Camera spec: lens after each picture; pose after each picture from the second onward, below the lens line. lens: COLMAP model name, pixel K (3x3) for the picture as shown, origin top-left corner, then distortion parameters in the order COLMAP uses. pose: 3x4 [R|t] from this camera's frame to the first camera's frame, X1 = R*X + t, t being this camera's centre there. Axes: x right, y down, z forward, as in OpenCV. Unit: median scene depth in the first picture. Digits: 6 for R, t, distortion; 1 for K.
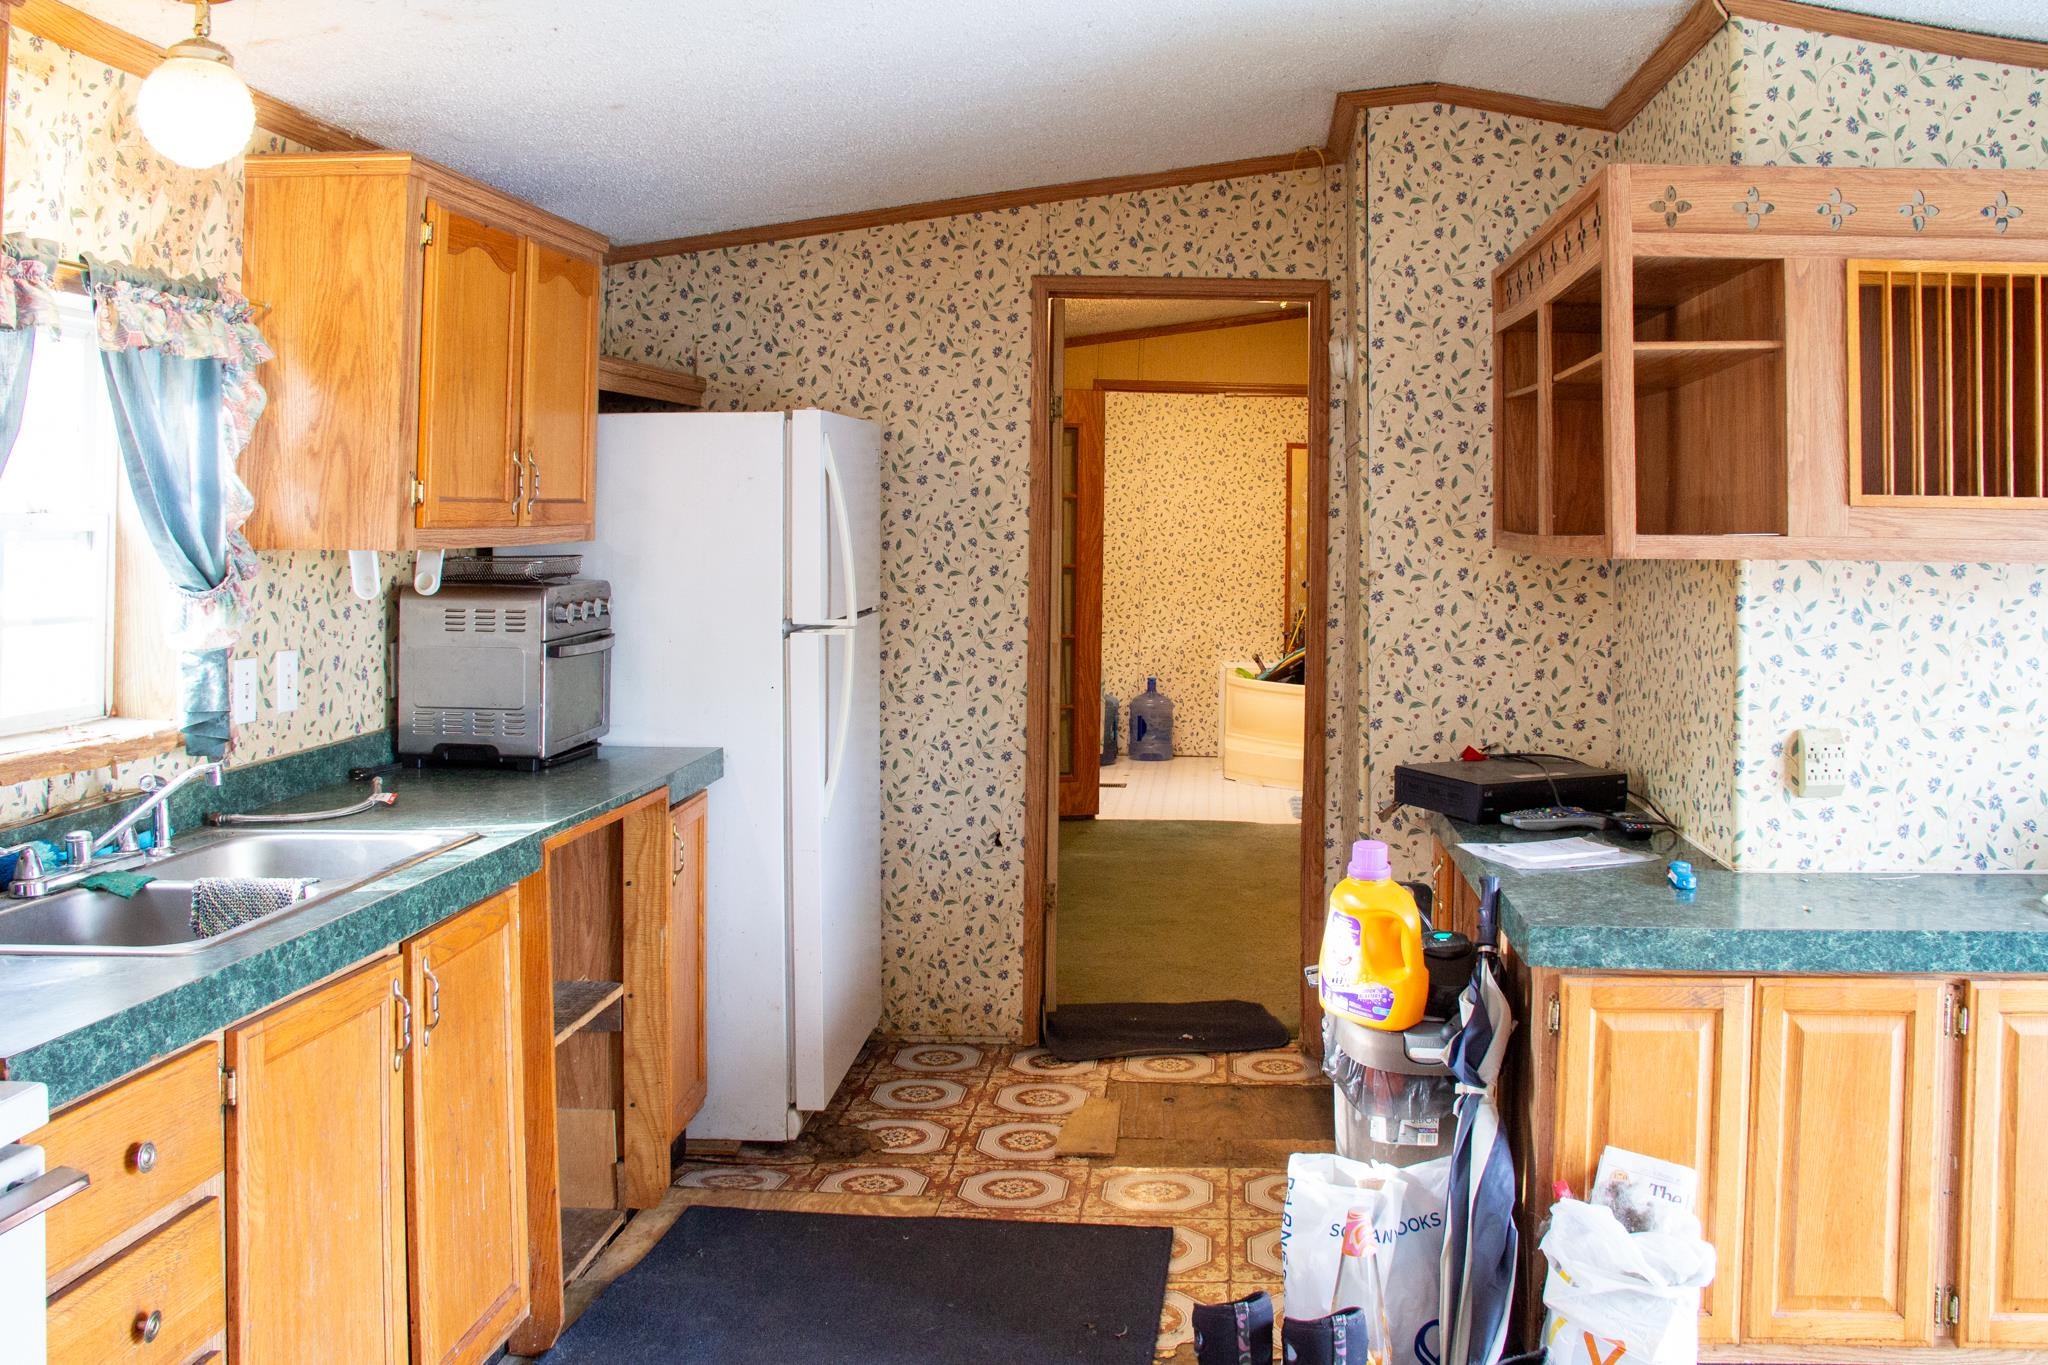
lens RADIAL K [[1746.9, 0, 1203.8], [0, 1746.9, 374.5], [0, 0, 1]] dist [-0.115351, -0.006508]
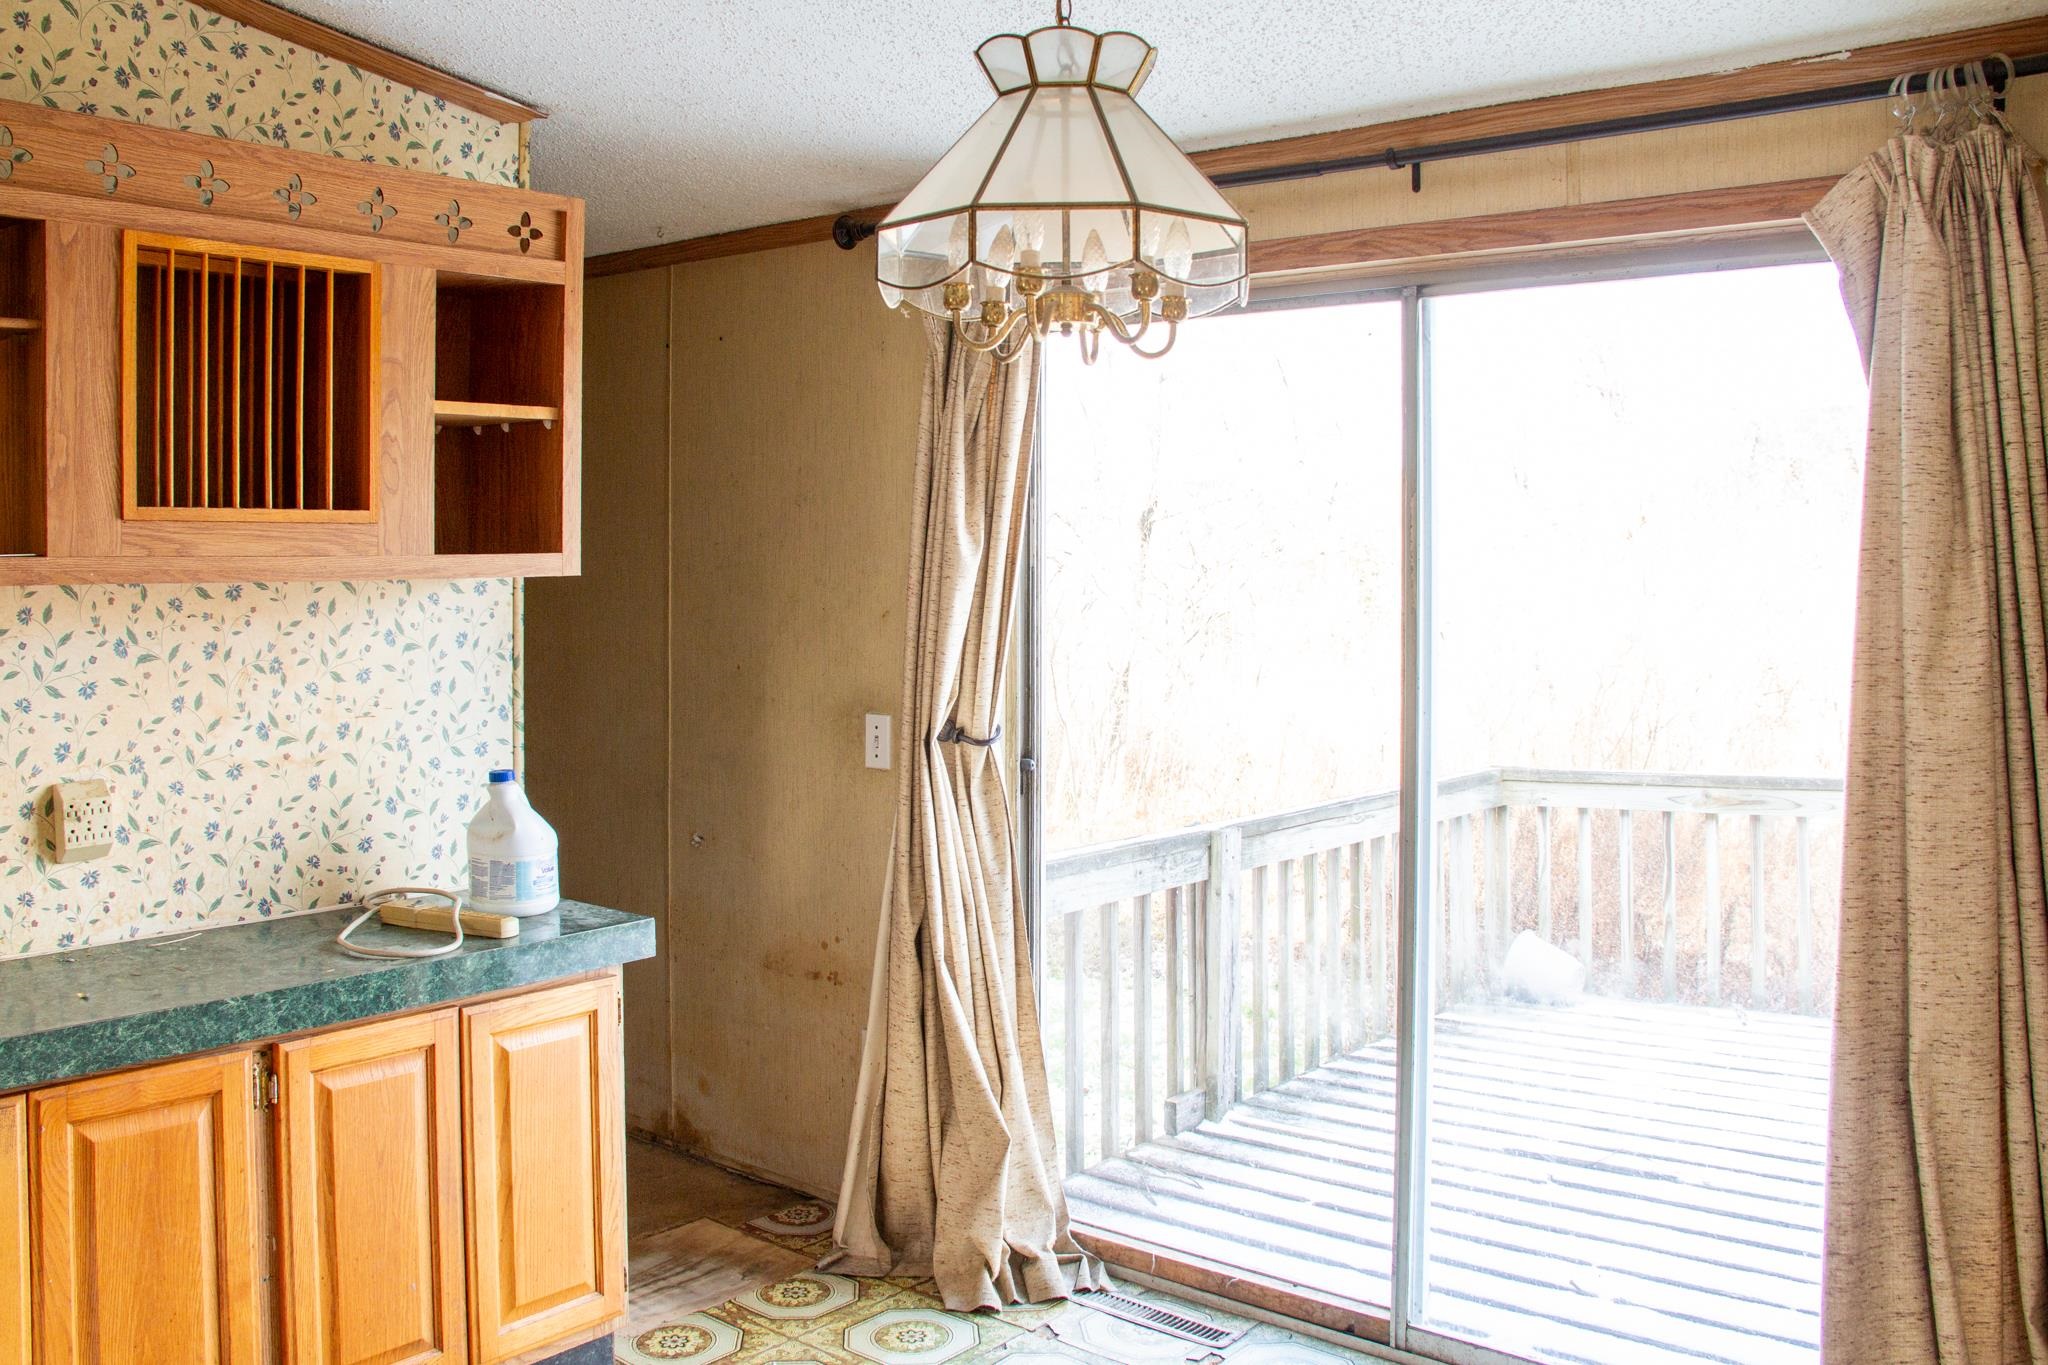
lens RADIAL K [[1738.5, 0, 1029.1], [0, 1738.5, 523.7], [0, 0, 1]] dist [-0.156659, 0.083885]
pose [[0.614092, -0.013693, 0.789116, -0.001498], [-0.046019, 0.997527, 0.053122, 0.012639], [-0.787892, -0.068936, 0.611943, 0.127068]]
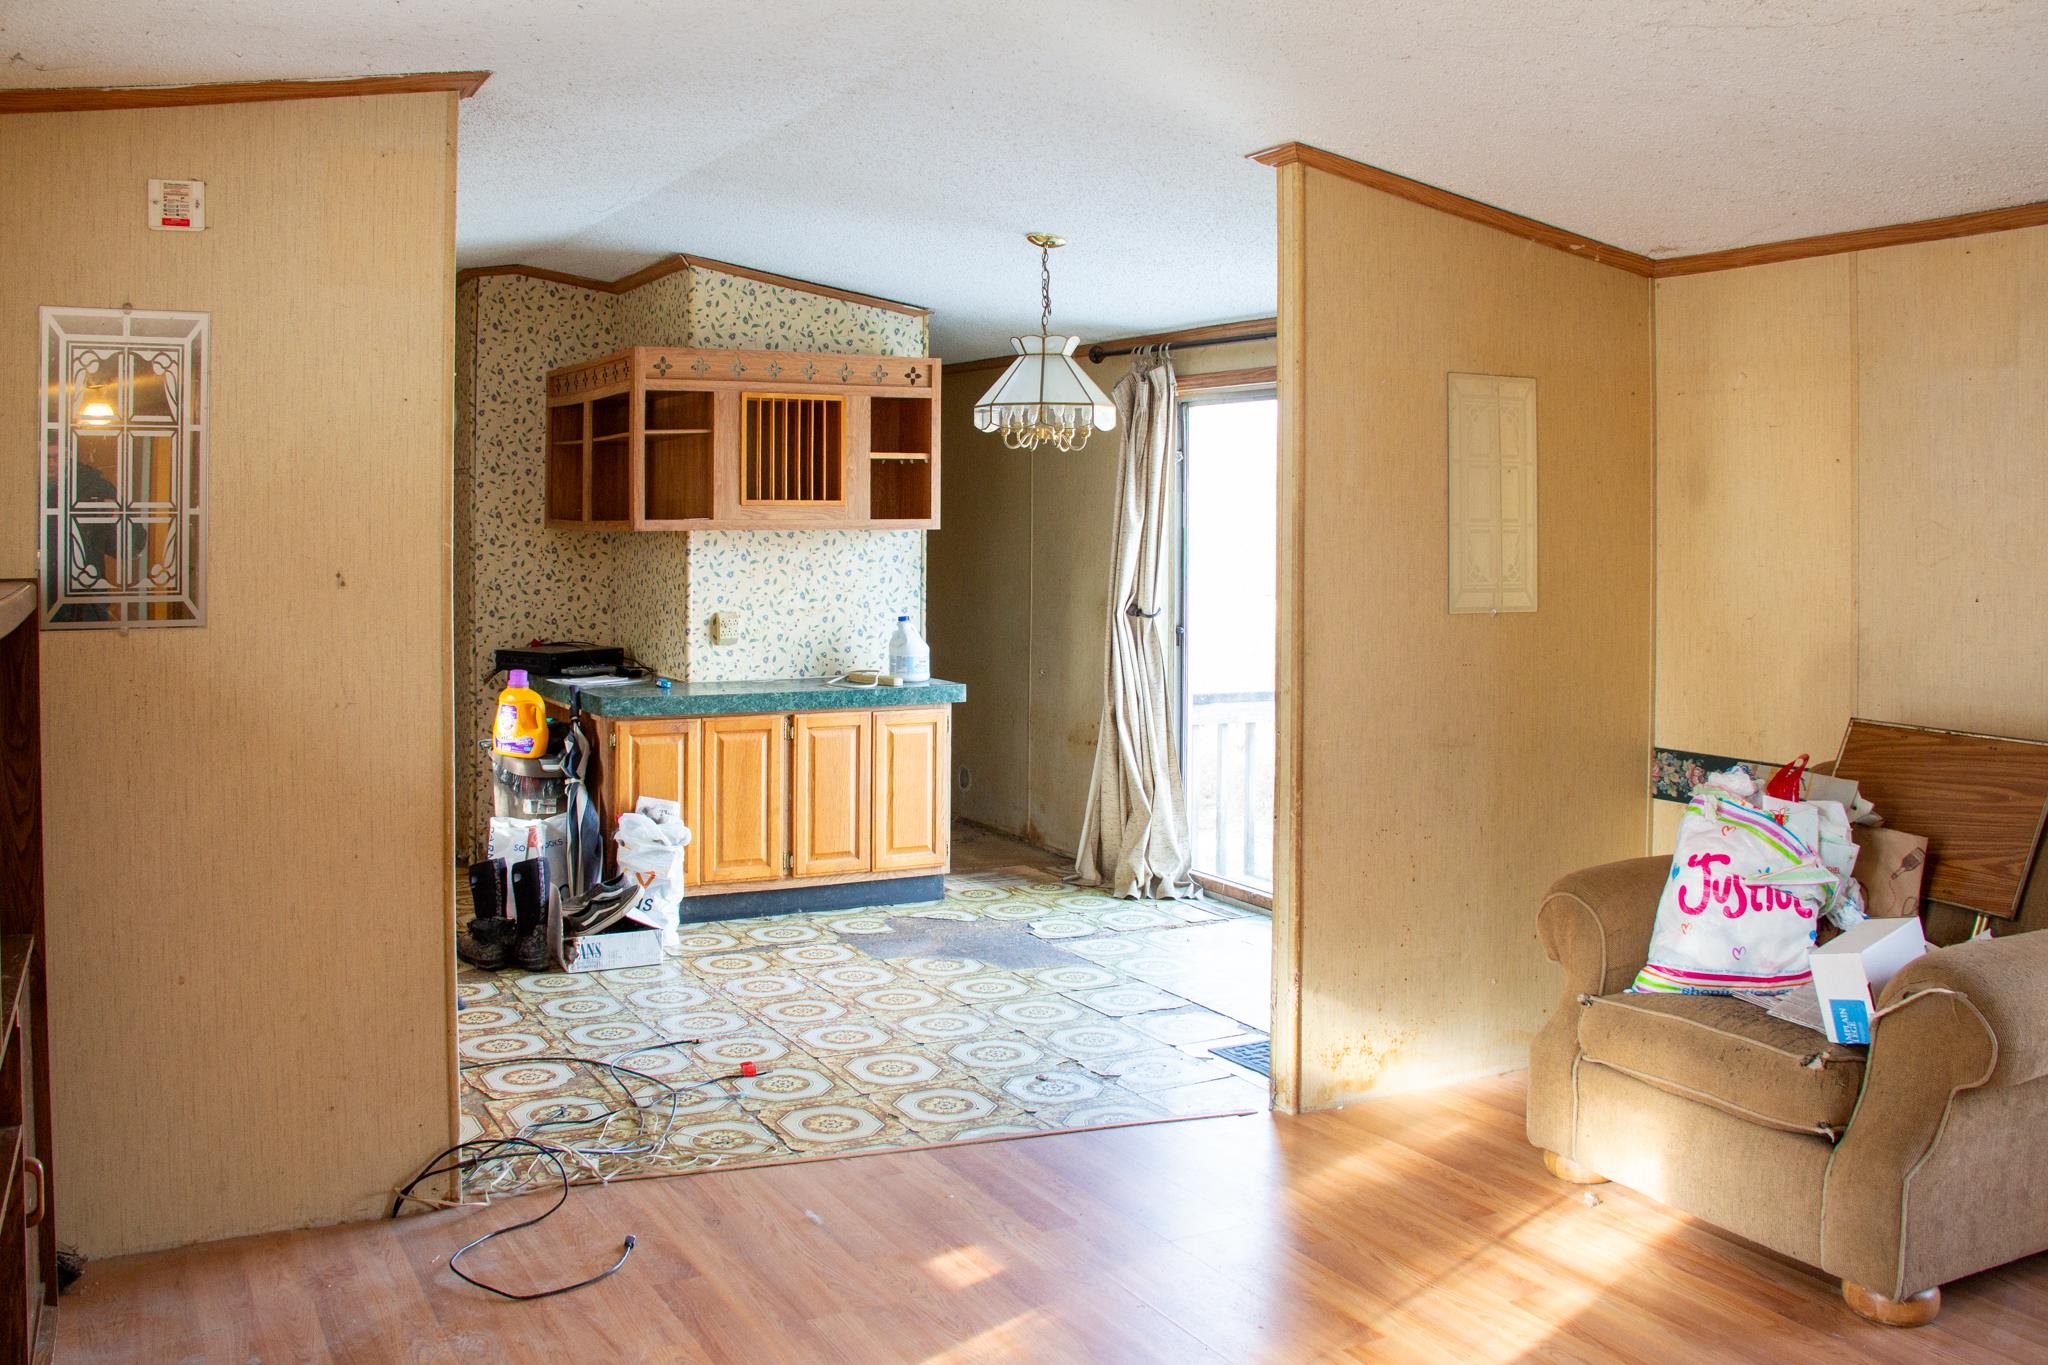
lens RADIAL K [[1688.9, 0, 1059.9], [0, 1688.9, 396.7], [0, 0, 1]] dist [-0.125490, 0.020106]
pose [[0.848881, 0.013863, 0.528401, -0.376415], [-0.024143, 0.999630, 0.012559, -0.089721], [-0.528032, -0.023418, 0.848902, -0.938587]]
